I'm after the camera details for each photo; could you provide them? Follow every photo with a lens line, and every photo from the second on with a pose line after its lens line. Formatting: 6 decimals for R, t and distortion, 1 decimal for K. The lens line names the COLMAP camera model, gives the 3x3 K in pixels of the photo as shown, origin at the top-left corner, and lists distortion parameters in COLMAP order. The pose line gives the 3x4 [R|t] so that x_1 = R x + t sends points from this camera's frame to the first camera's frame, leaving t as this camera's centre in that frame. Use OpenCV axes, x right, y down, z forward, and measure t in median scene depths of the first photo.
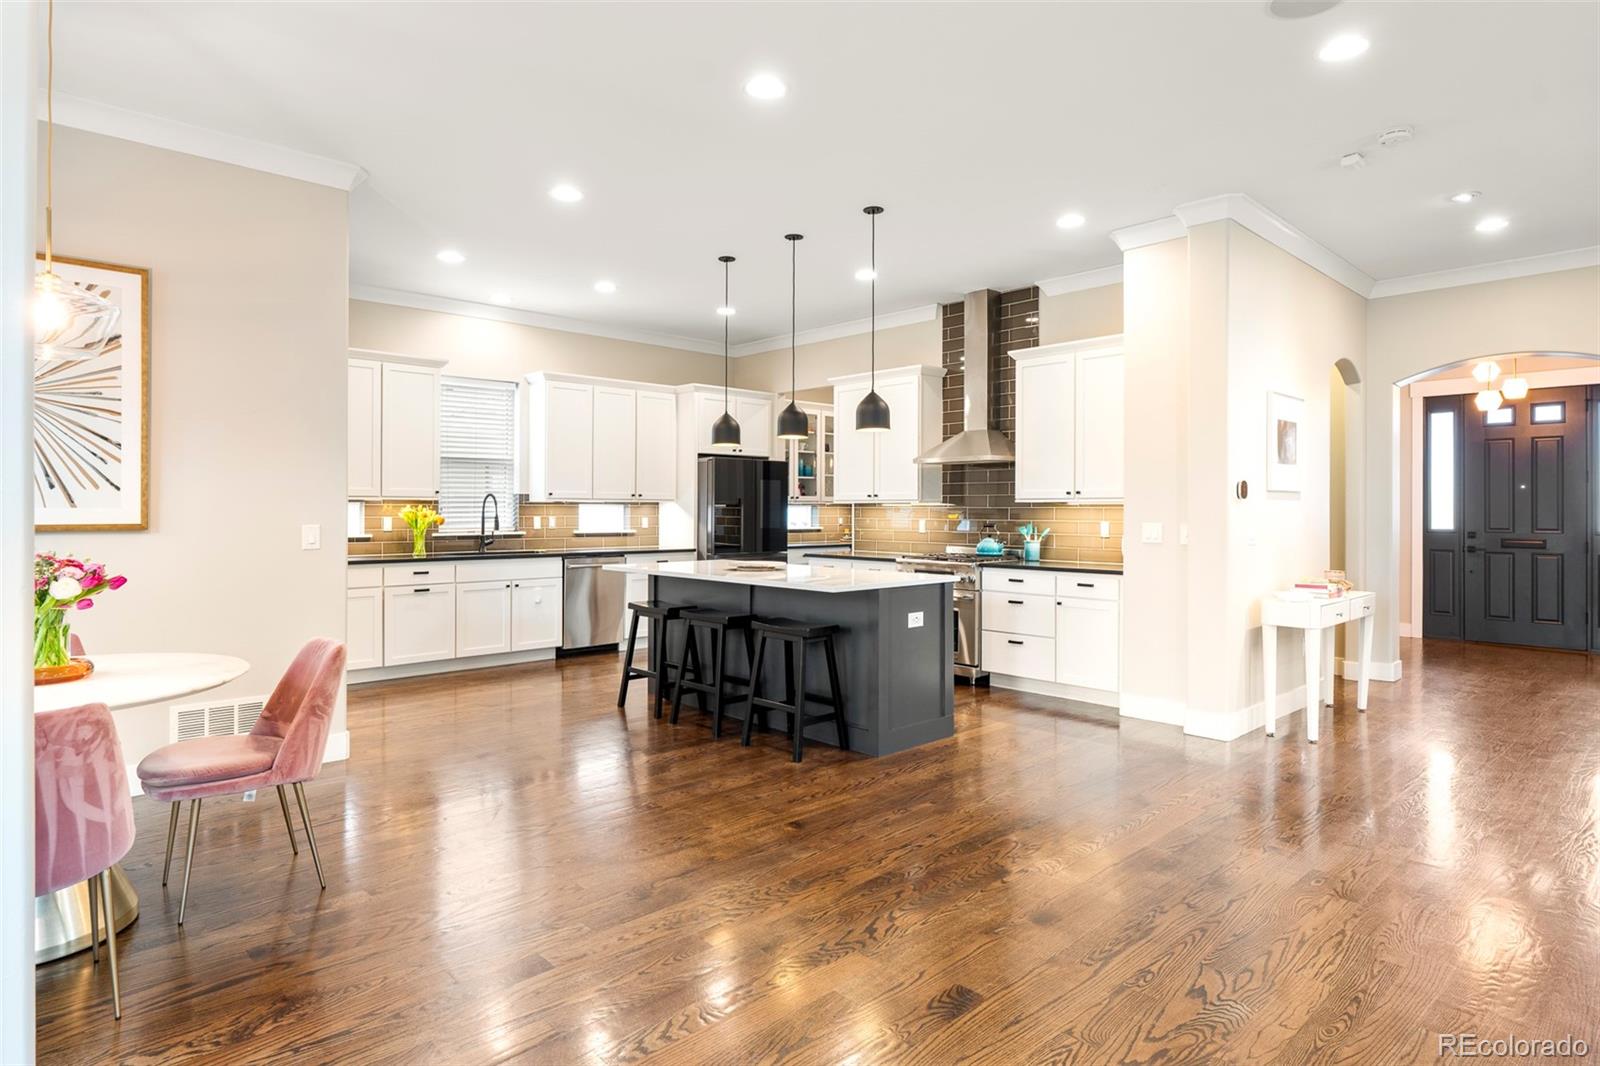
lens RADIAL K [[872.2, 0, 799.2], [0, 872.2, 519.5], [0, 0, 1]] dist [-0.001474, 0.000522]
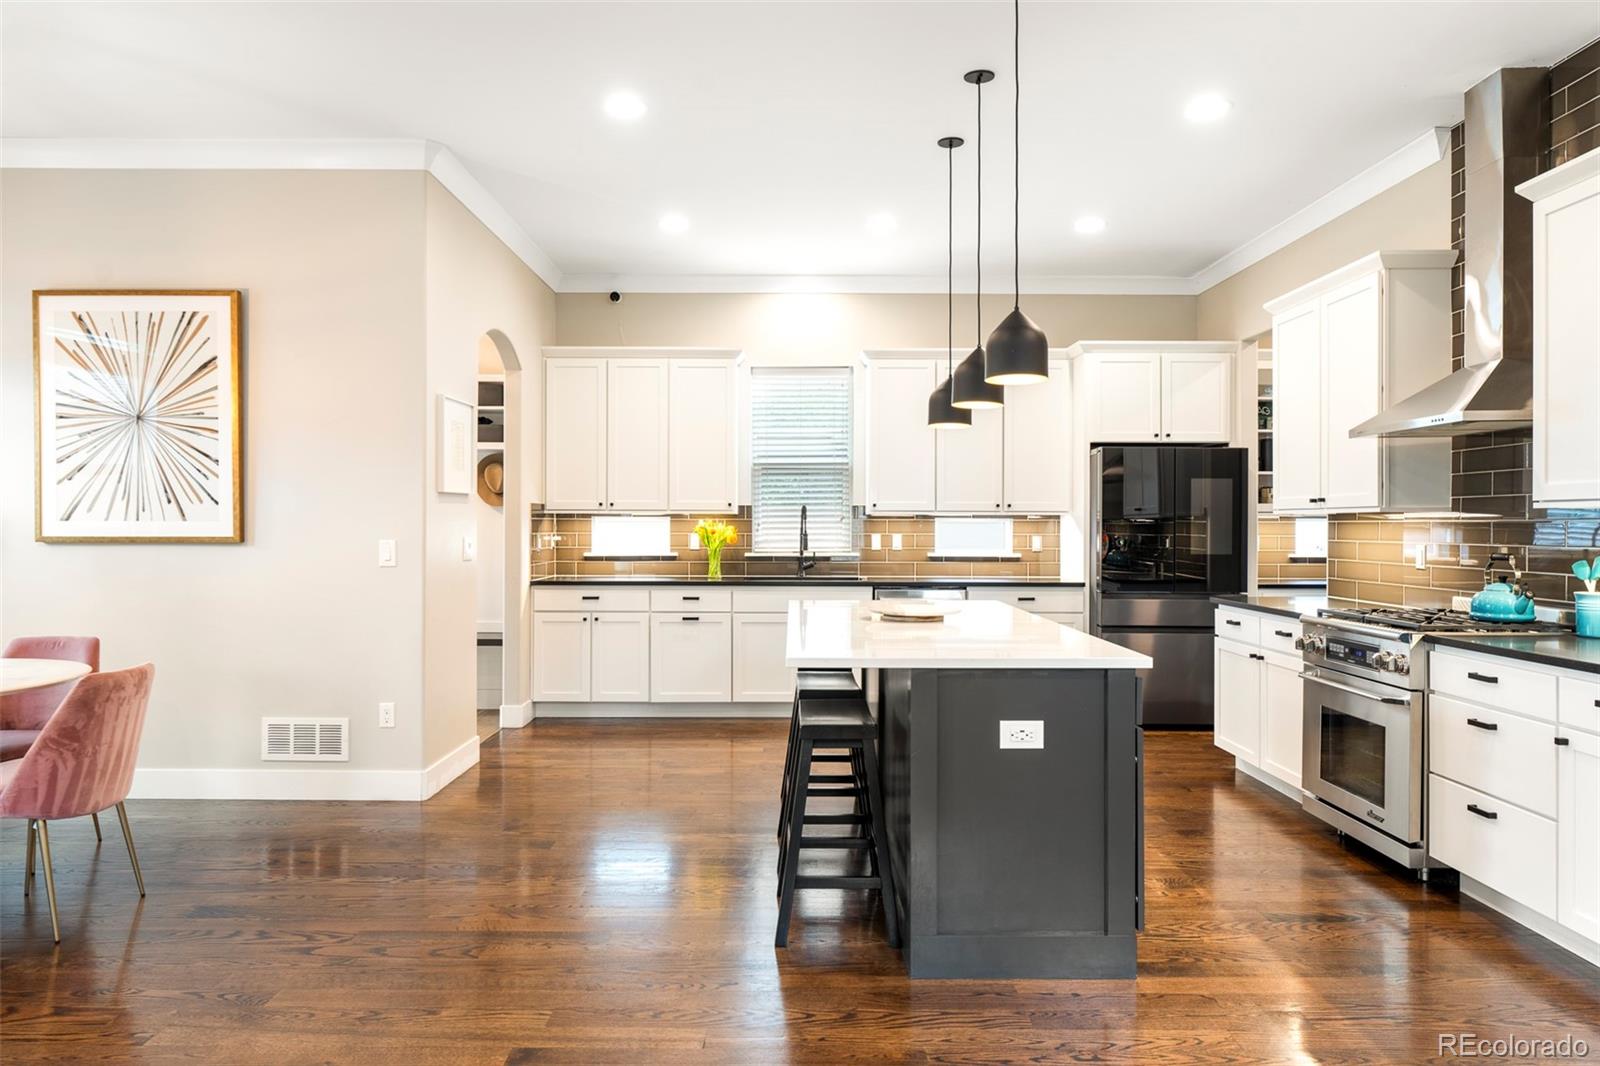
lens RADIAL K [[1017.1, 0, 797.1], [0, 1017.1, 523.2], [0, 0, 1]] dist [0.008351, 0.001179]
pose [[0.731735, -0.001225, -0.681588, 0.321486], [-0.009495, 0.999883, -0.011990, -0.001730], [0.681523, 0.015245, 0.731638, 0.328912]]
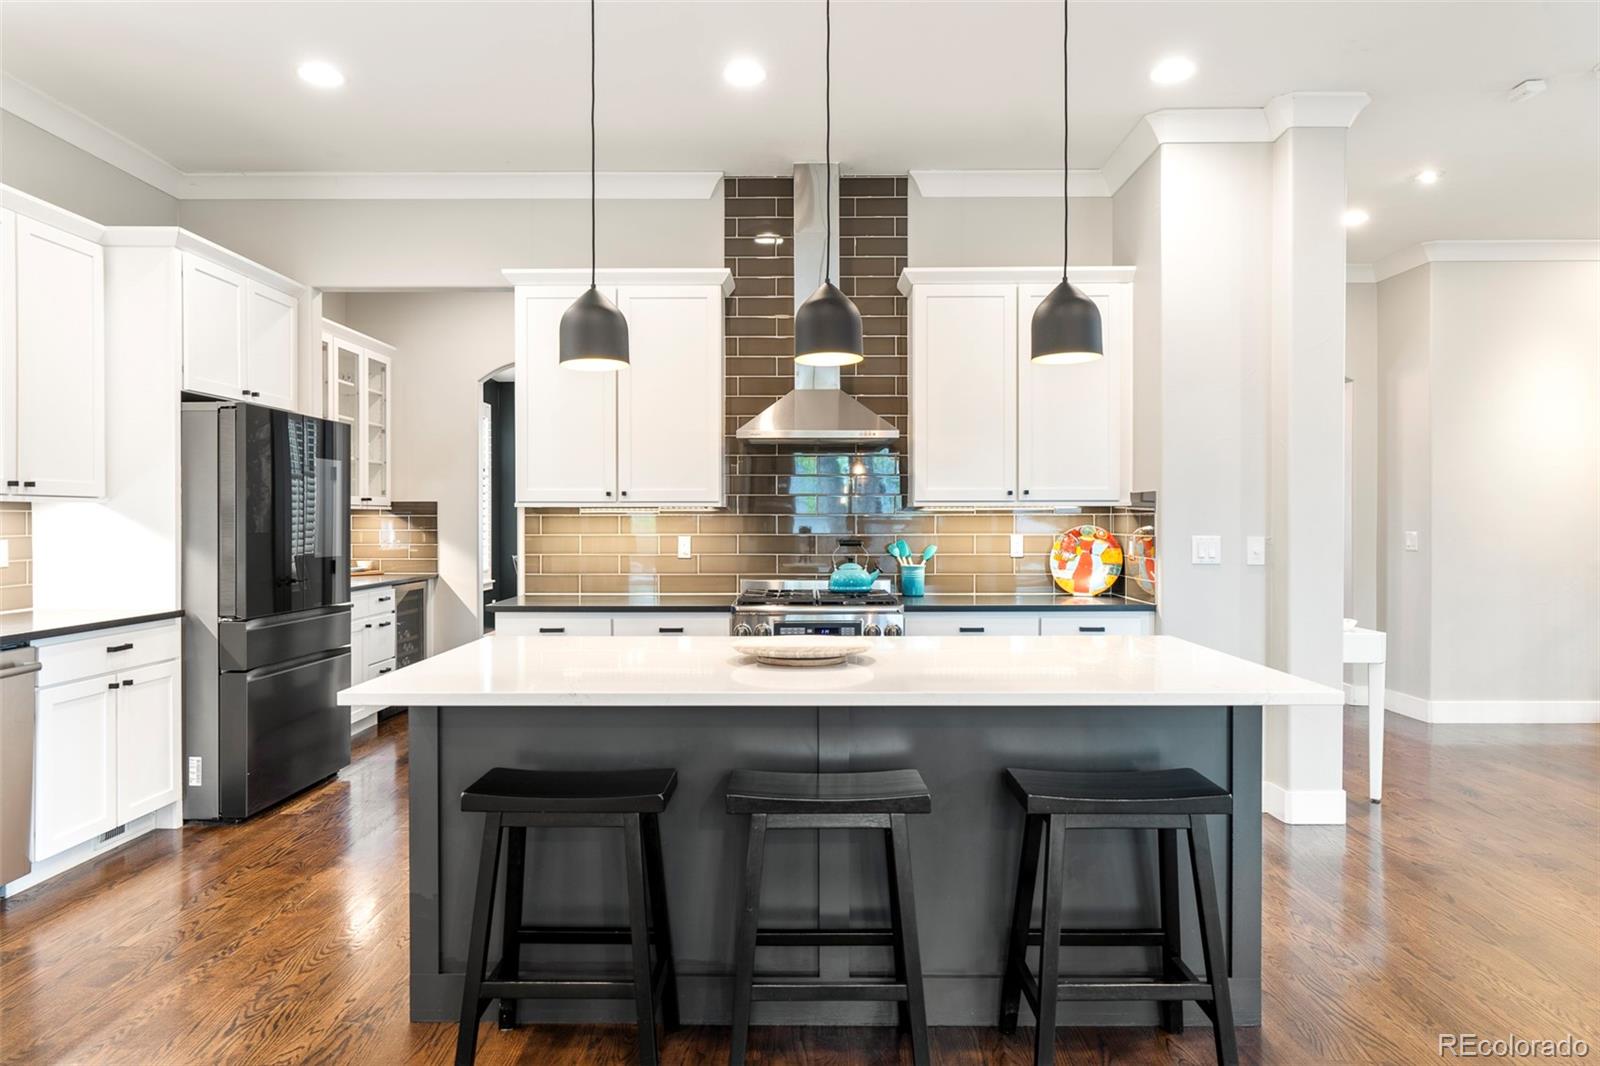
lens RADIAL K [[992.3, 0, 799.1], [0, 992.3, 525.5], [0, 0, 1]] dist [-0.002440, 0.000287]
pose [[0.688961, -0.009791, 0.724733, -0.326815], [0.011934, 0.999926, 0.002163, -0.007648], [-0.724700, 0.007159, 0.689027, 0.543129]]
